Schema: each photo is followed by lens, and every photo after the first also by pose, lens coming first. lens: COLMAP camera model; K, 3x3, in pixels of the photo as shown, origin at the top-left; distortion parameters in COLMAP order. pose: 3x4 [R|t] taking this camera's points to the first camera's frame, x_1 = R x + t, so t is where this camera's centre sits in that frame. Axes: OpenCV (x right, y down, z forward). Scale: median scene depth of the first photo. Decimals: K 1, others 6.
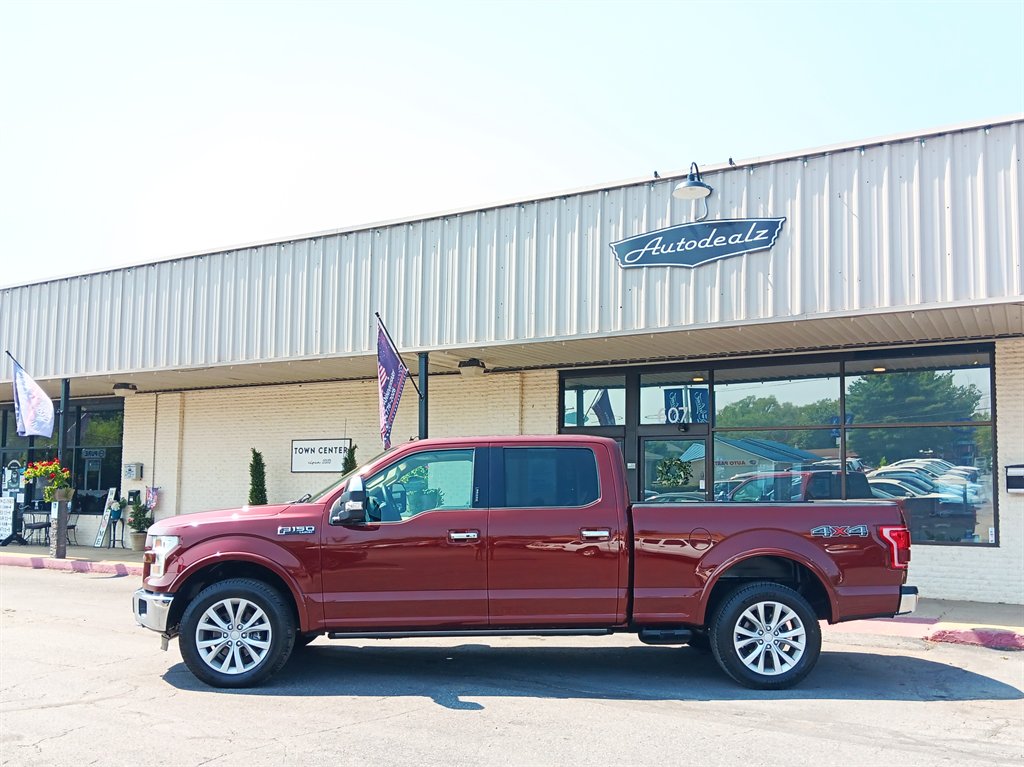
lens RADIAL K [[1075.3, 0, 530.2], [0, 1075.3, 387.4], [0, 0, 1]] dist [0.118682, -0.624077]
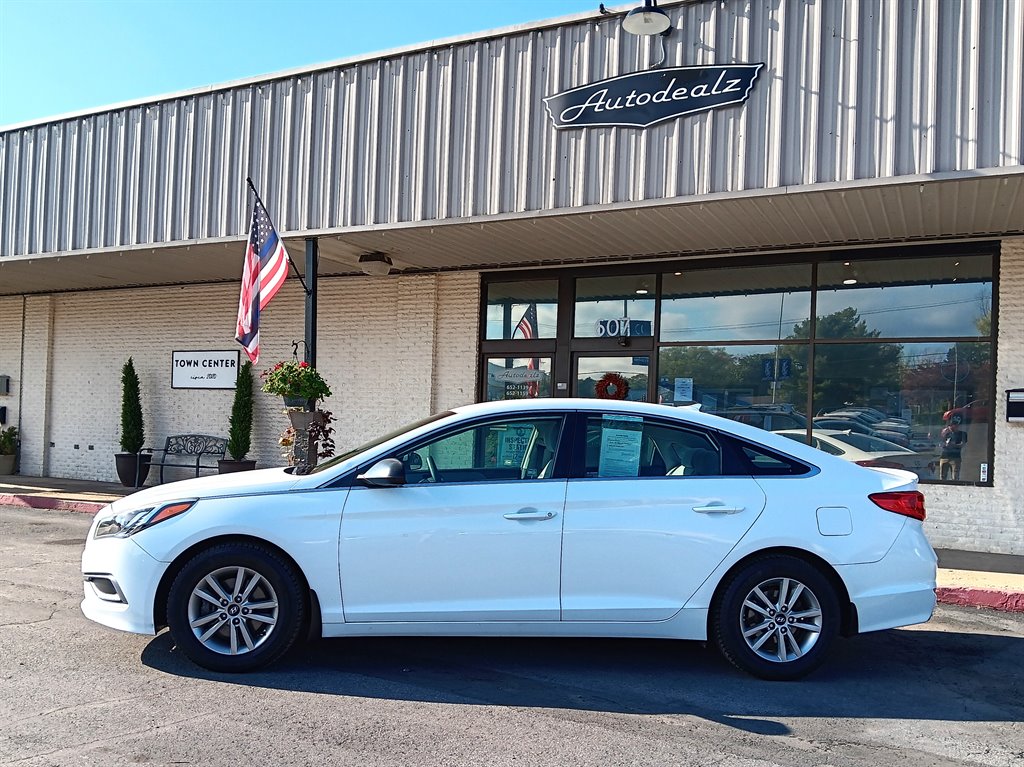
lens RADIAL K [[1075.3, 0, 530.2], [0, 1075.3, 387.4], [0, 0, 1]] dist [0.118682, -0.624077]
pose [[0.997909, 0.024014, 0.060008, 0.022992], [-0.027330, 0.998109, 0.055054, 0.037138], [-0.058572, -0.056579, 0.996679, 0.197441]]
